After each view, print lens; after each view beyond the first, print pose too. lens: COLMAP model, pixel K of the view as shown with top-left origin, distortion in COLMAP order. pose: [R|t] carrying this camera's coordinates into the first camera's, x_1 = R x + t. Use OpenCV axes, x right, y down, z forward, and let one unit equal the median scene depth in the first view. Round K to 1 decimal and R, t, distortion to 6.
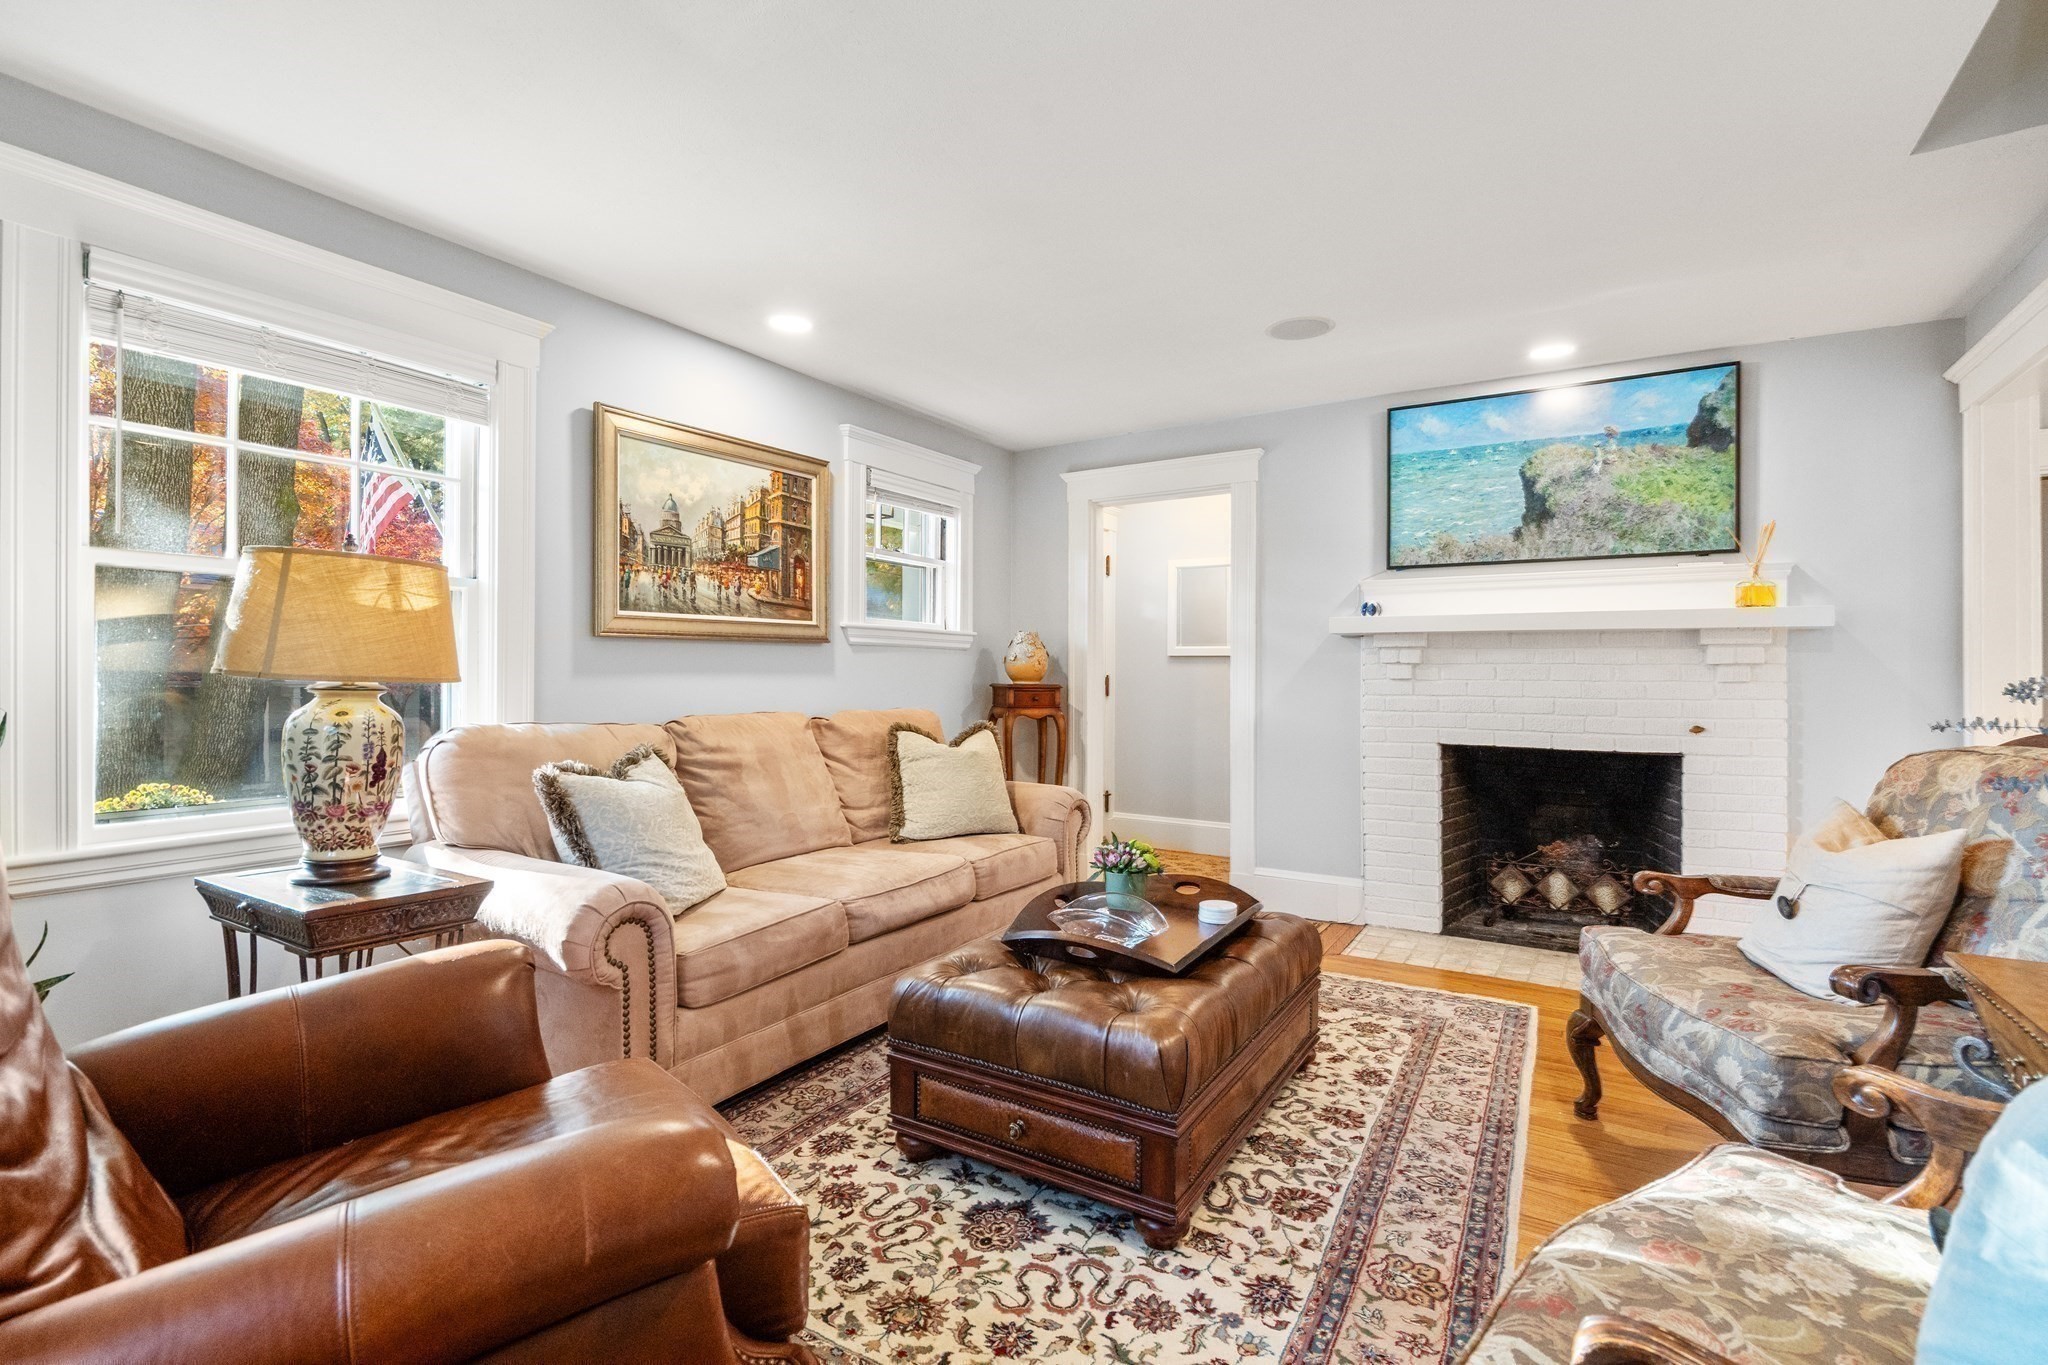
lens RADIAL K [[931.0, 0, 1026.8], [0, 931.0, 675.9], [0, 0, 1]] dist [-0.003335, 0.001497]
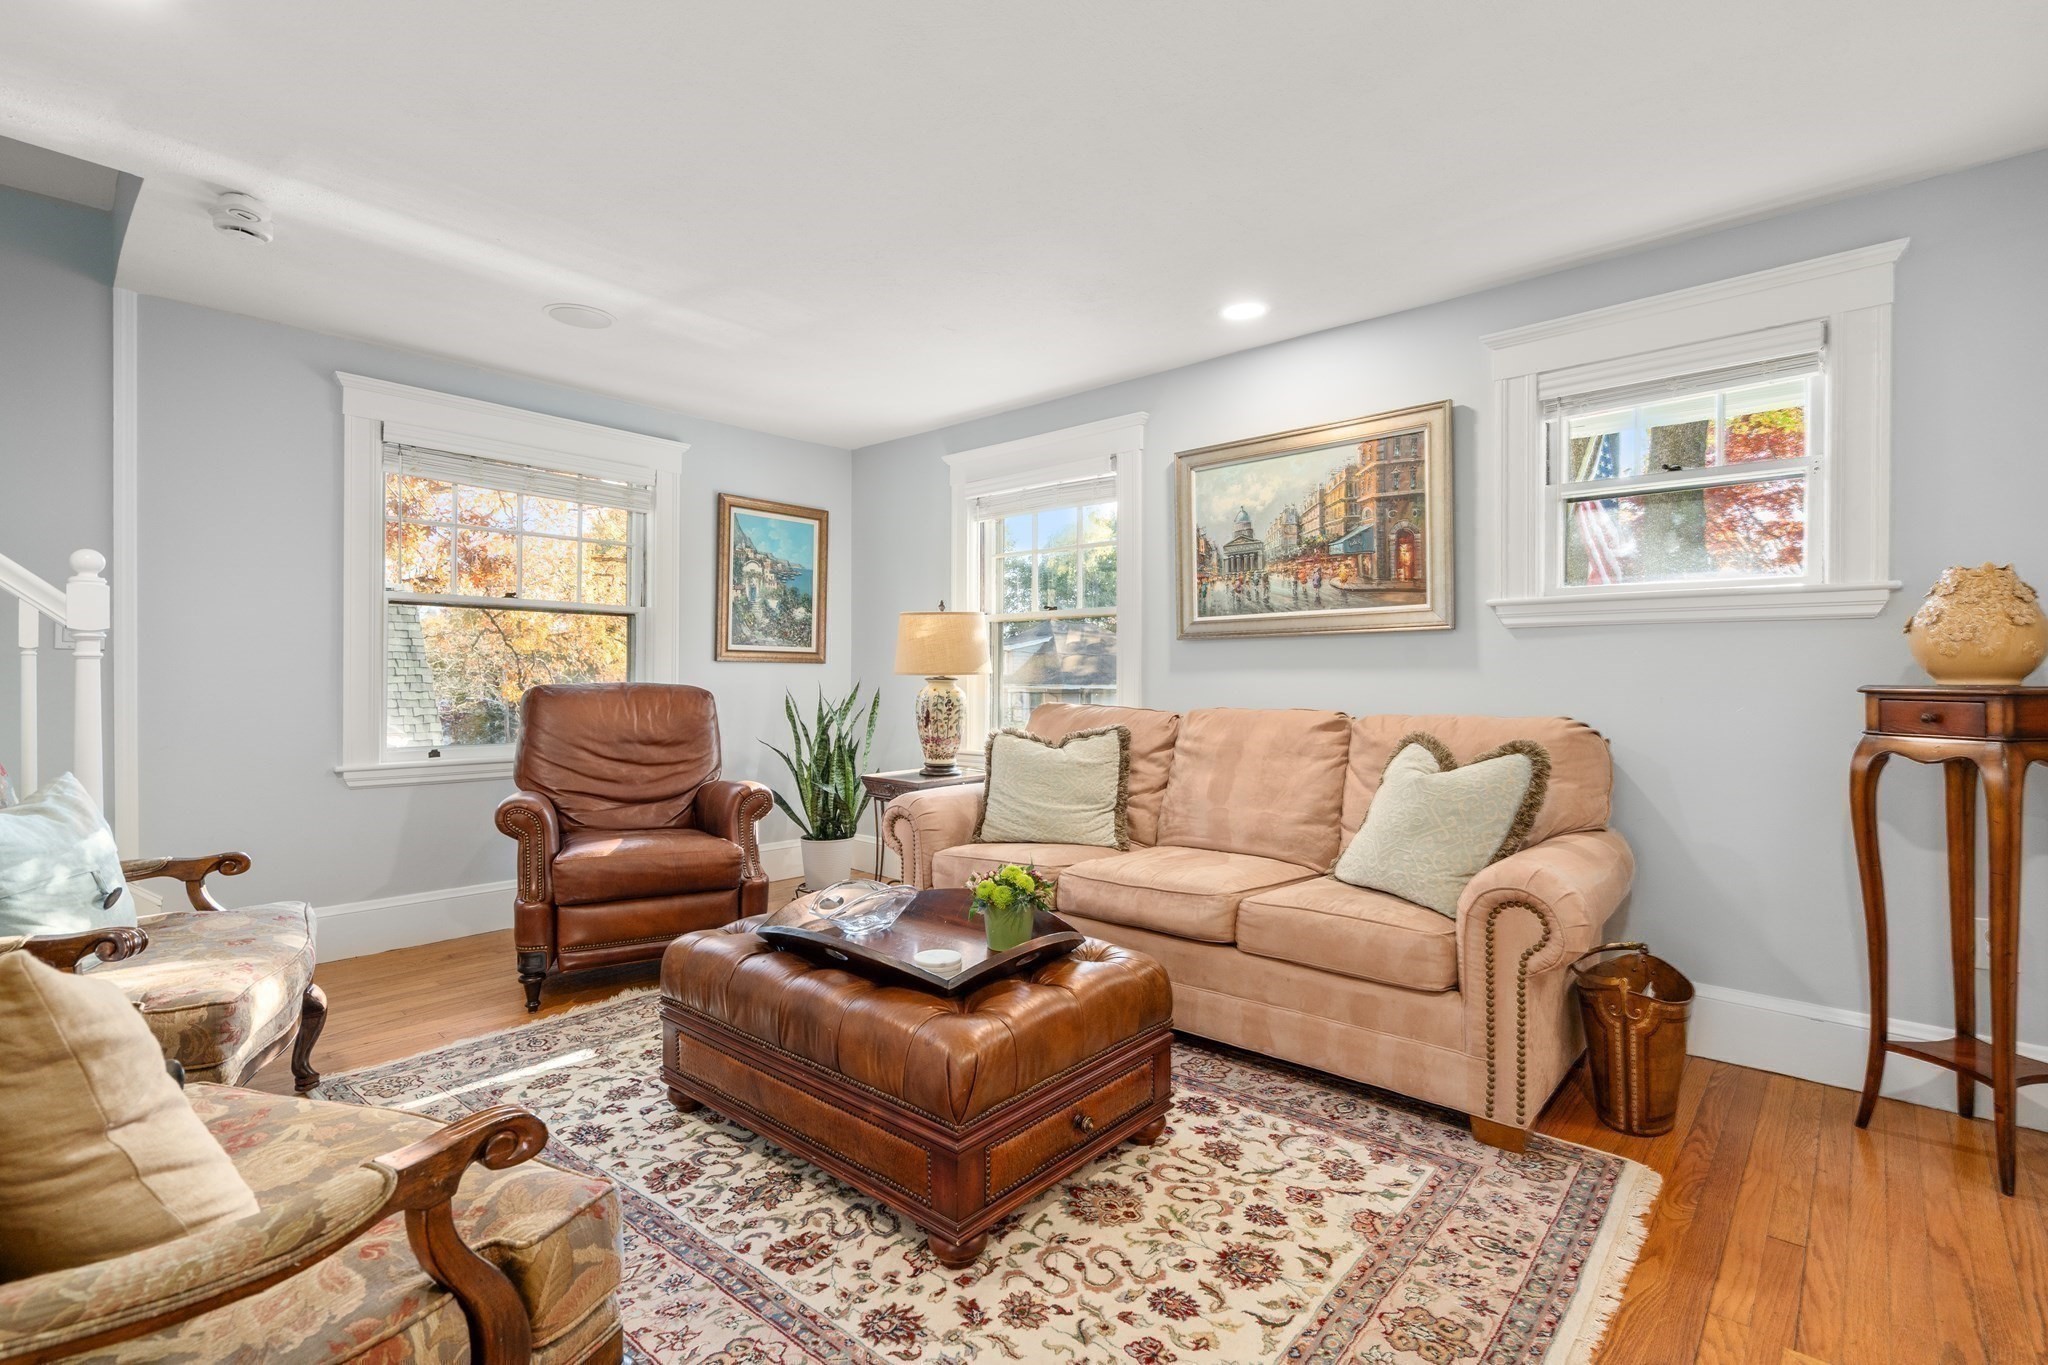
lens RADIAL K [[931.0, 0, 1026.7], [0, 931.0, 679.6], [0, 0, 1]] dist [-0.003335, 0.001497]
pose [[-0.156628, -0.000660, -0.987657, 0.761989], [-0.002794, 0.999996, -0.000226, 0.010432], [0.987654, 0.002724, -0.156630, 0.944106]]
